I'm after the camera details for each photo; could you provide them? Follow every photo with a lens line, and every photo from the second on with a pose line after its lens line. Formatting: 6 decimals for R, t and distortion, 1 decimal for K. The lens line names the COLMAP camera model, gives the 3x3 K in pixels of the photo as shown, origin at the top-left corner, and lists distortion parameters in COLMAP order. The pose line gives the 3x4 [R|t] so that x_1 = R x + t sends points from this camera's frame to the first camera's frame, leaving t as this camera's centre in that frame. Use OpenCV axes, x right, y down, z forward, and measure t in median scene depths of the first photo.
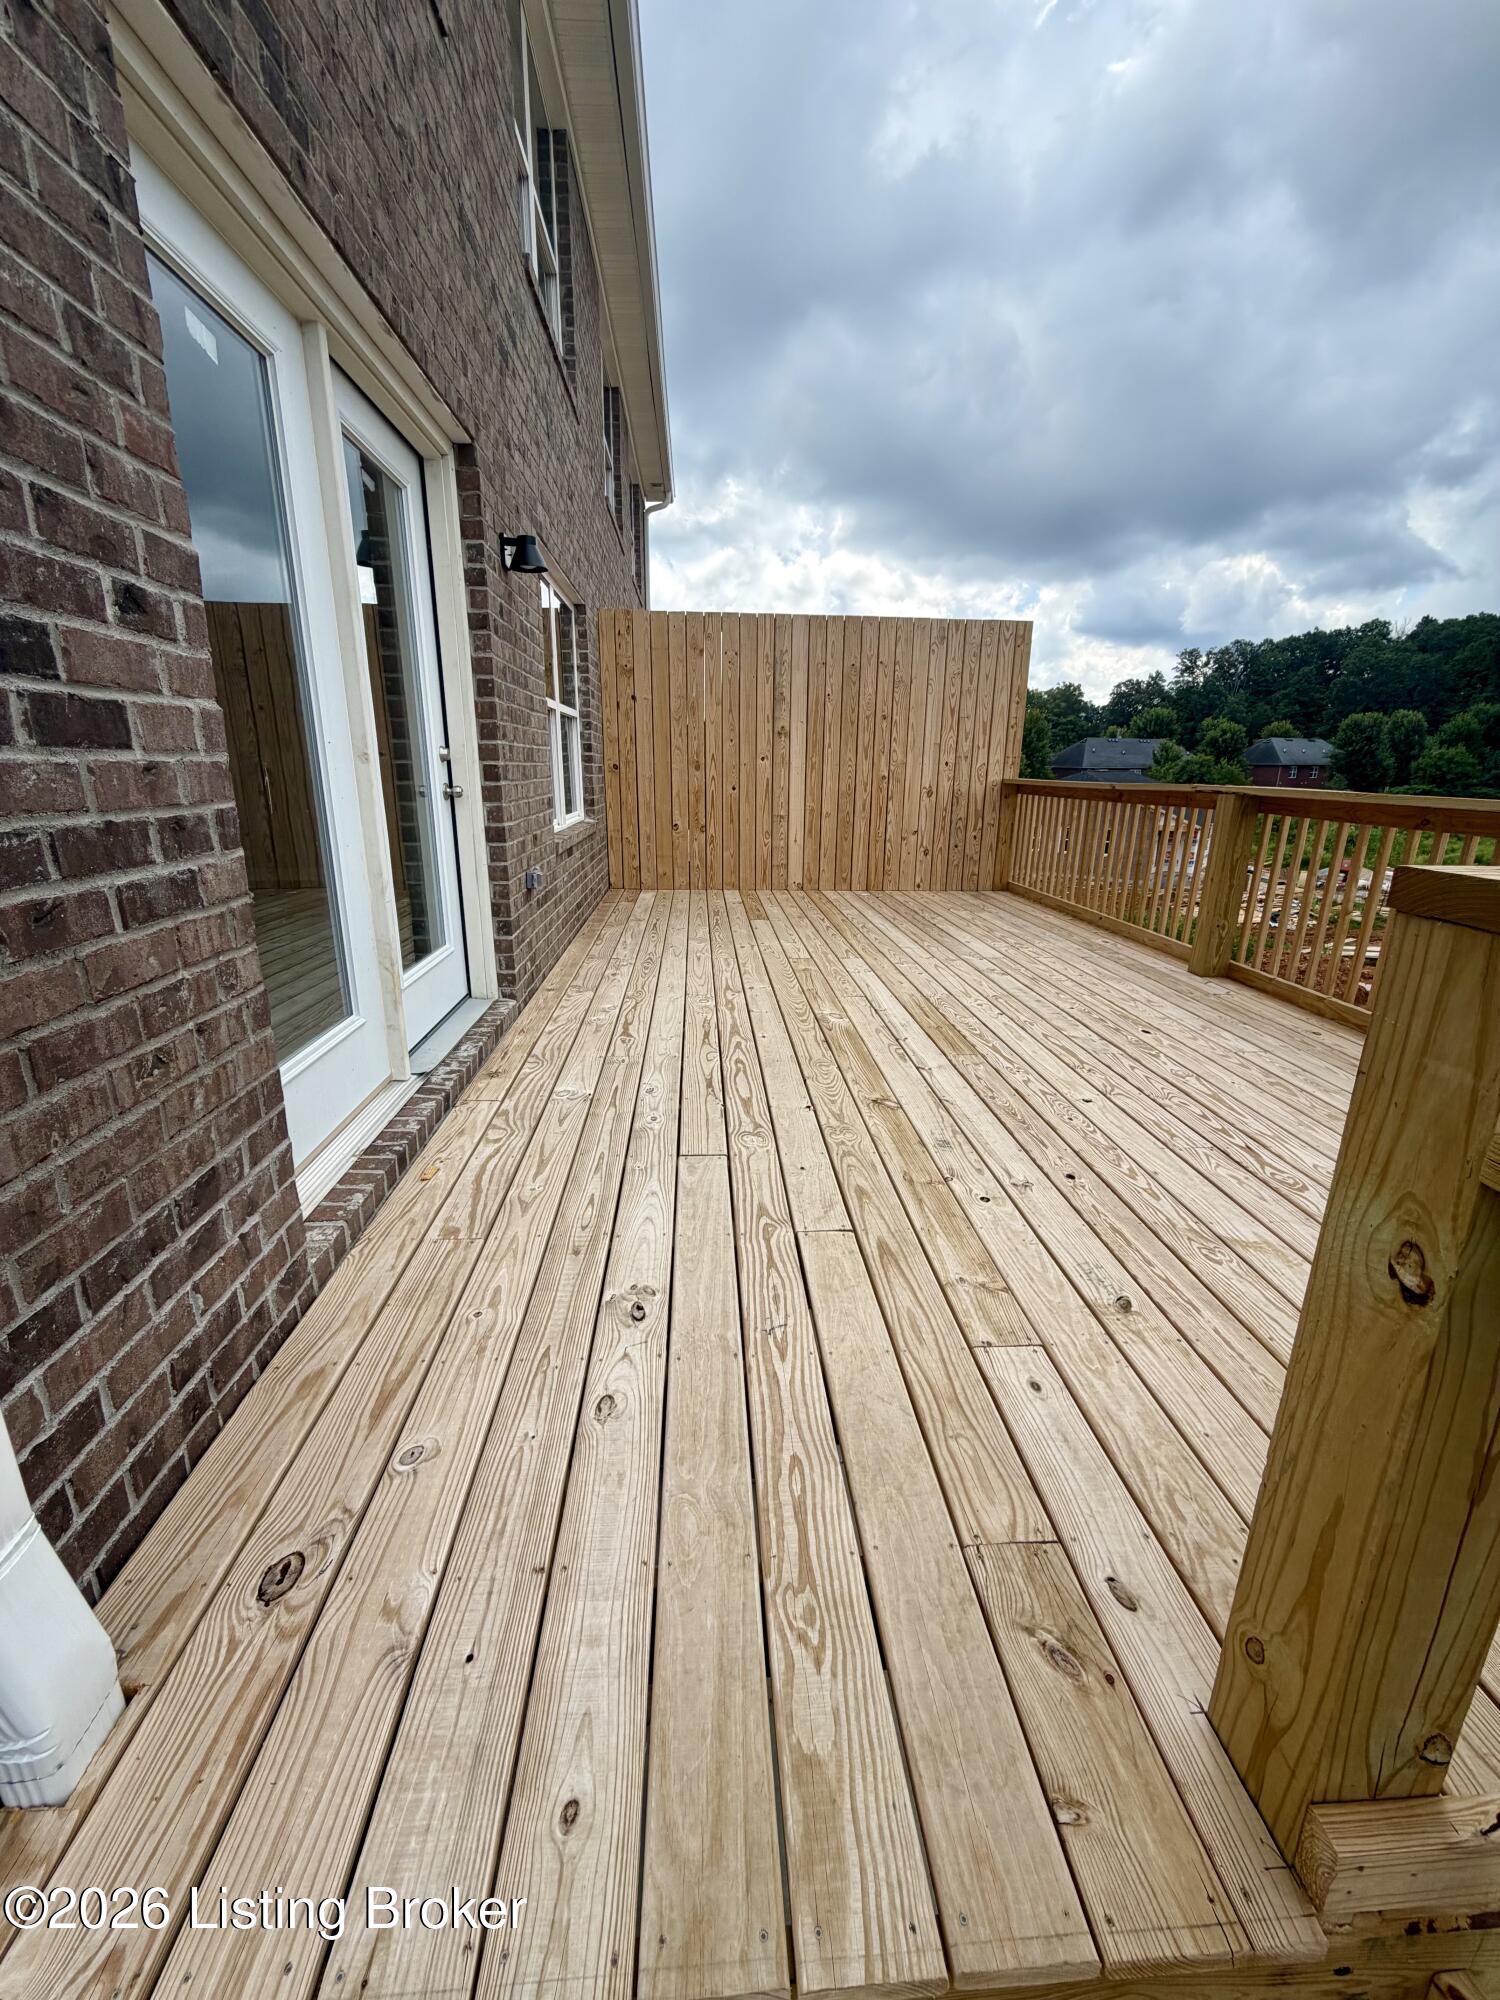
lens RADIAL K [[802.2, 0, 749.2], [0, 802.2, 997.1], [0, 0, 1]] dist [-0.002301, -0.000065]
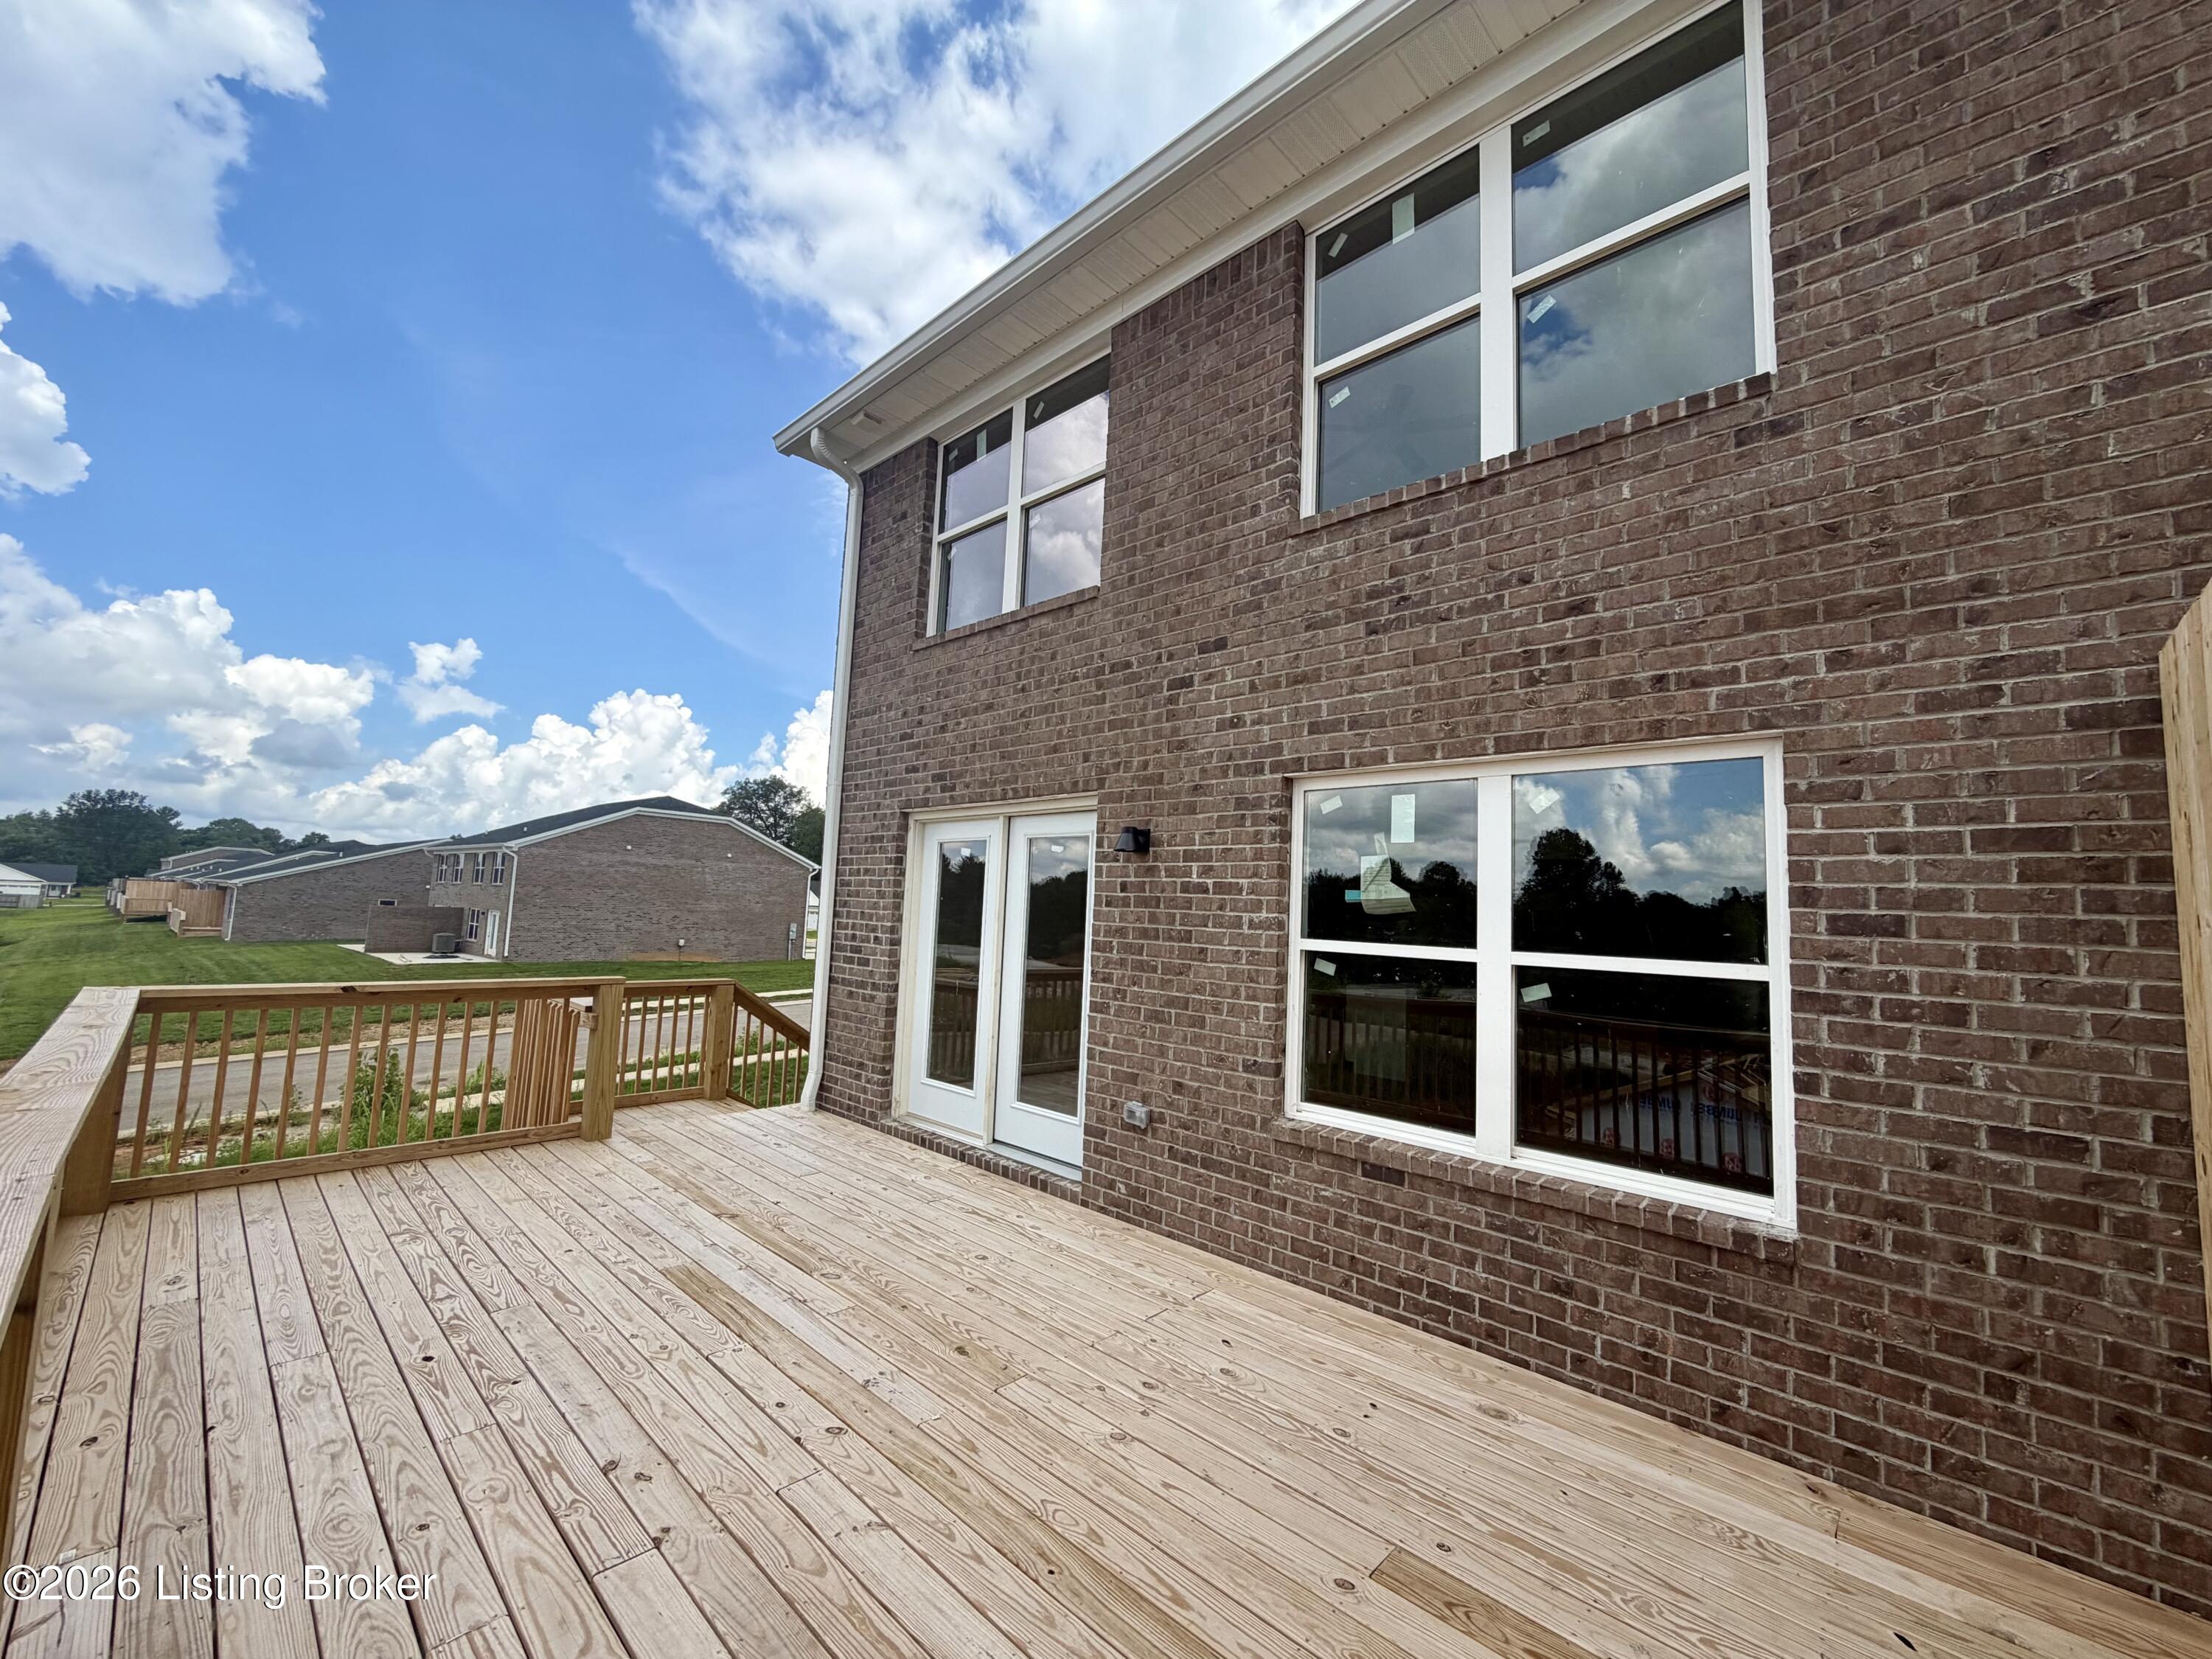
lens RADIAL K [[887.2, 0, 1105.7], [0, 887.2, 828.2], [0, 0, 1]] dist [-0.002301, -0.000065]
pose [[-0.735821, -0.103857, -0.669165, 0.812187], [-0.232179, 0.966964, 0.105230, -0.870050], [0.636130, 0.232796, -0.735626, 2.440065]]
